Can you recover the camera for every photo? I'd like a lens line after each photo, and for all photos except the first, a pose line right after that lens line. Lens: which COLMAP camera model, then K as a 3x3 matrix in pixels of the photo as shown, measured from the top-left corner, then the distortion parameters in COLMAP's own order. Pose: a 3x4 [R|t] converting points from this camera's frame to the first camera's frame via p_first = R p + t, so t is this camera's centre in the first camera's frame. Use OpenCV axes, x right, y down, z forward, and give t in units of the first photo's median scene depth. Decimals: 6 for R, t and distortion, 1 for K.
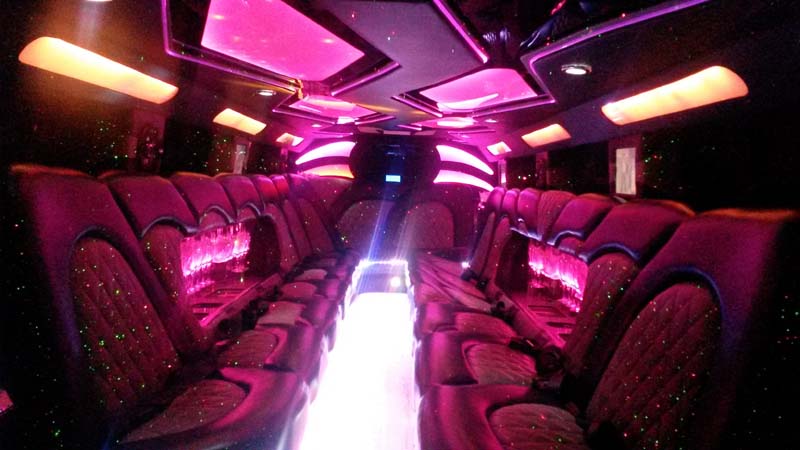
lens RADIAL K [[632.7, 0, 400.1], [0, 632.7, 220.6], [0, 0, 1]] dist [0.063689, -0.002707]
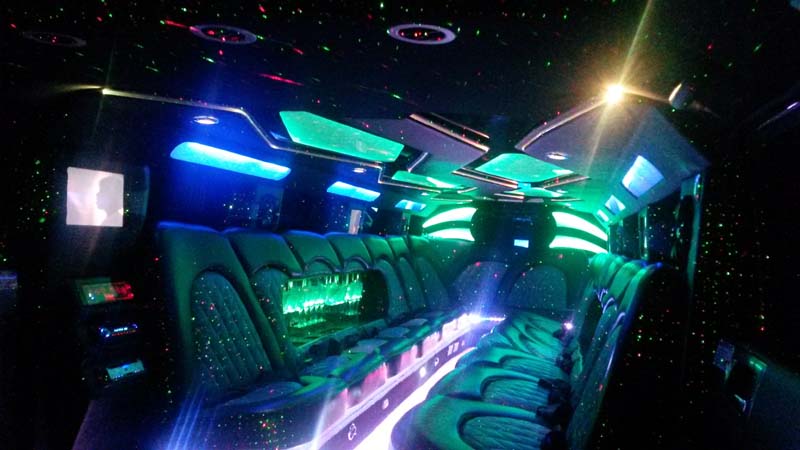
lens RADIAL K [[627.7, 0, 400.0], [0, 627.7, 225.0], [0, 0, 1]] dist [0.072286, -0.000799]
pose [[0.966527, 0.018236, -0.255917, 0.160448], [-0.042361, 0.995124, -0.089076, 0.015487], [0.253045, 0.096935, 0.962586, -0.157575]]
